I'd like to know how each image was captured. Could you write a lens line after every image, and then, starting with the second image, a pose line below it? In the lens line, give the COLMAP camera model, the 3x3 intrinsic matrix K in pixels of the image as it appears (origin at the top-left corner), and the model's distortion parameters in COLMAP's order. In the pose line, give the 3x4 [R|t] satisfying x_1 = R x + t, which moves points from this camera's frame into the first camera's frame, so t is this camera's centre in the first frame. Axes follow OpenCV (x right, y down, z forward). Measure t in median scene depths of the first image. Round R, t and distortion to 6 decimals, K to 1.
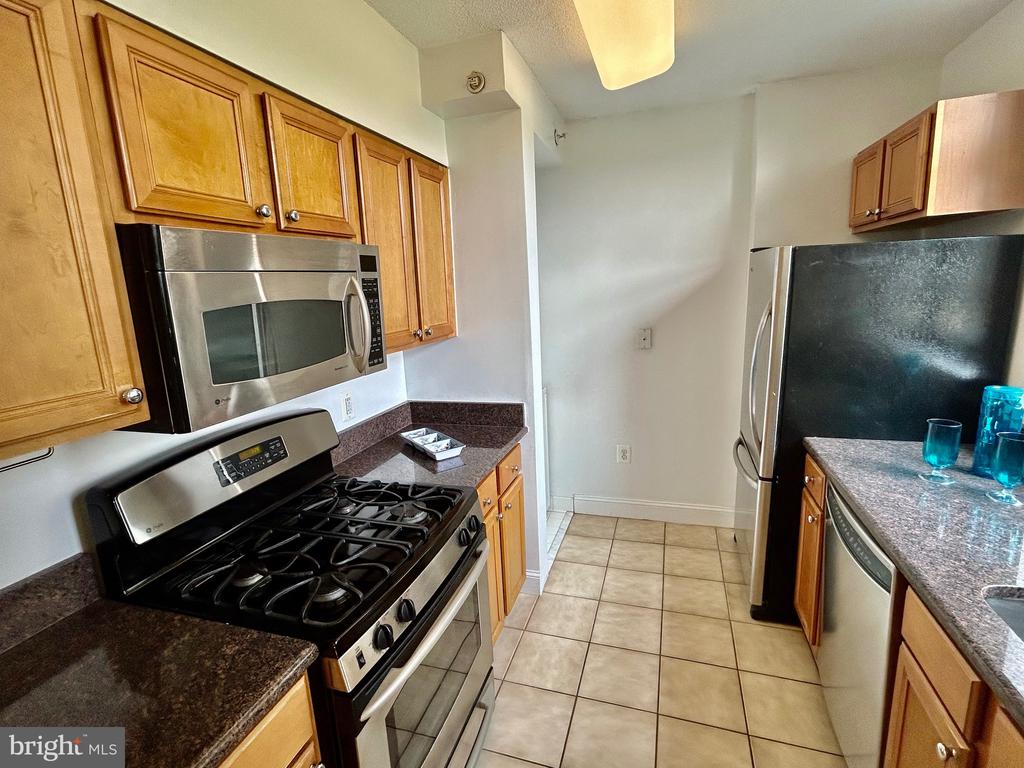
lens RADIAL K [[487.8, 0, 510.7], [0, 487.8, 381.9], [0, 0, 1]] dist [-0.001196, -0.000410]
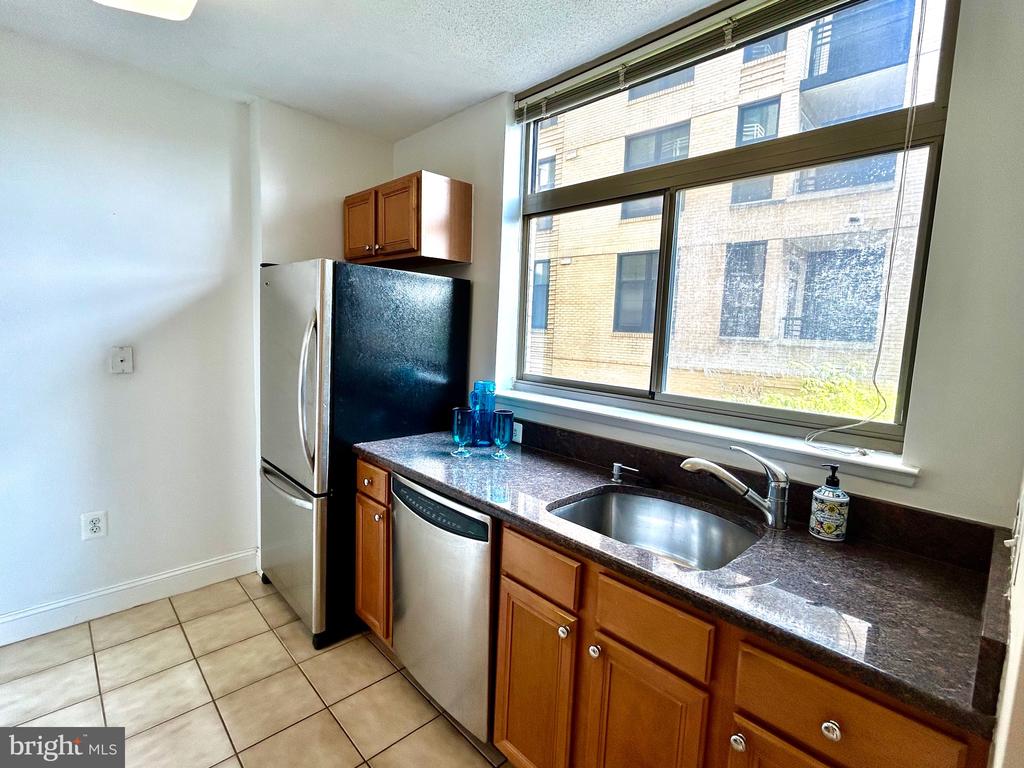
lens RADIAL K [[487.8, 0, 515.6], [0, 487.8, 380.7], [0, 0, 1]] dist [-0.001196, -0.000410]
pose [[0.466915, -0.029550, 0.883809, -0.145955], [0.110483, 0.993560, -0.025149, 0.039489], [-0.877373, 0.109388, 0.467172, 0.178972]]
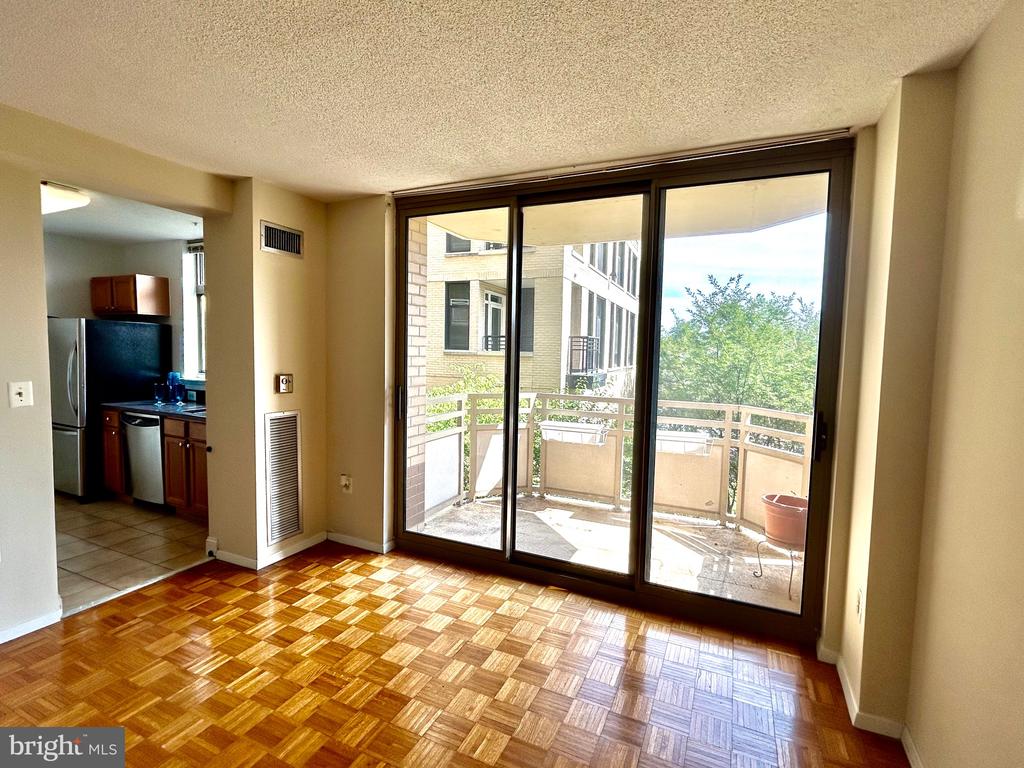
lens RADIAL K [[487.8, 0, 514.1], [0, 487.8, 379.3], [0, 0, 1]] dist [-0.001196, -0.000410]
pose [[0.119685, -0.010632, 0.992755, -1.285848], [0.167776, 0.985778, -0.009669, 0.319278], [-0.978533, 0.167718, 0.119766, -1.056264]]
